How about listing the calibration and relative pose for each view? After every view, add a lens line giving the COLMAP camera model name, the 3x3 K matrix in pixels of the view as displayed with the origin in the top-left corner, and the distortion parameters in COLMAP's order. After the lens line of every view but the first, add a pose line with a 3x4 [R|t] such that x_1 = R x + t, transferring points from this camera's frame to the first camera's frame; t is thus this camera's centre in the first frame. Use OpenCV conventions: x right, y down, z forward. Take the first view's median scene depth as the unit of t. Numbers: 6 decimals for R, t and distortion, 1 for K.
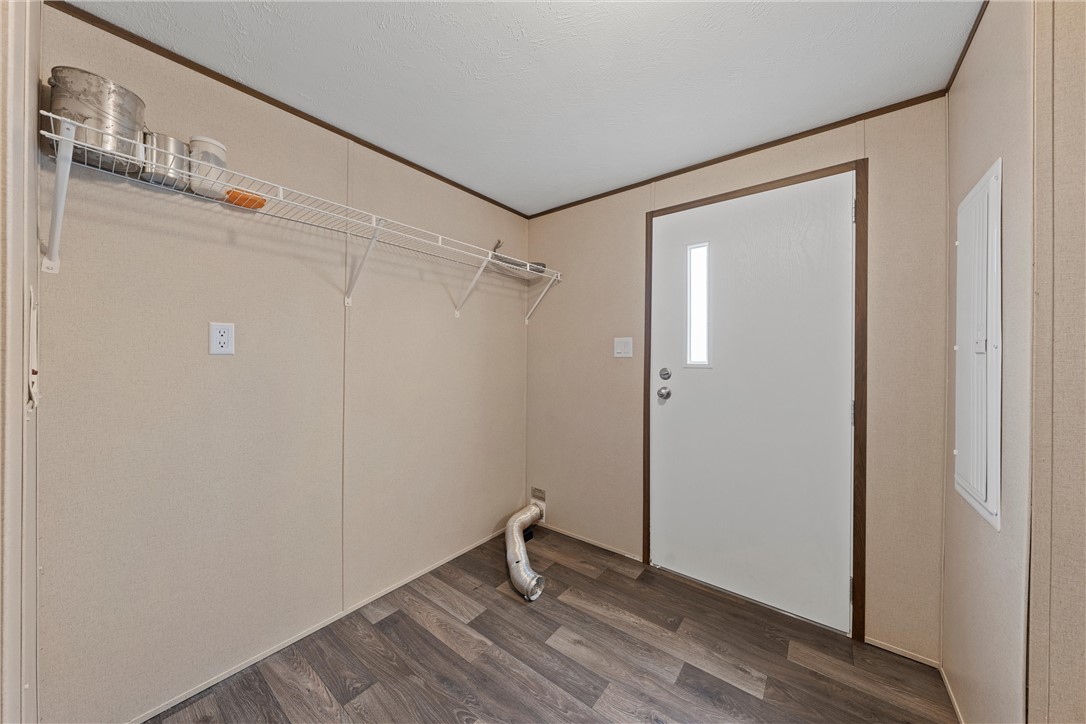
lens RADIAL K [[364.7, 0, 547.5], [0, 364.7, 357.0], [0, 0, 1]] dist [-0.008602, -0.000043]
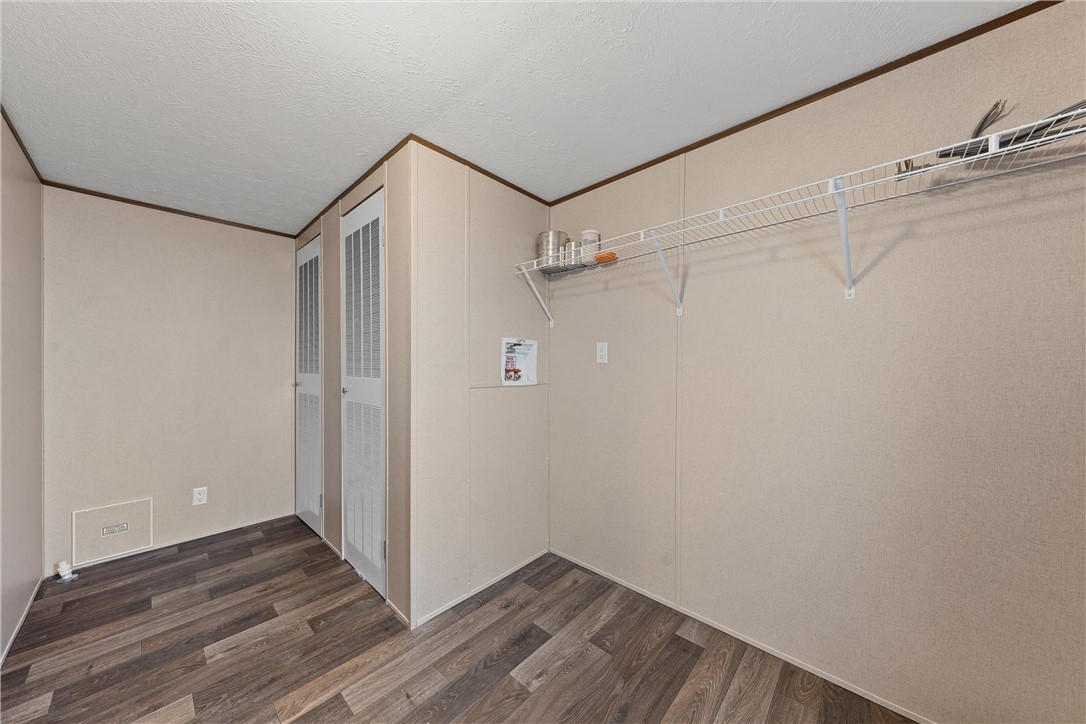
lens RADIAL K [[371.2, 0, 543.8], [0, 371.2, 364.4], [0, 0, 1]] dist [-0.000298, -0.000039]
pose [[-0.093117, -0.002078, -0.995653, 0.627544], [0.005097, 0.999984, -0.002563, -0.000056], [0.995642, -0.005313, -0.093105, 0.816596]]
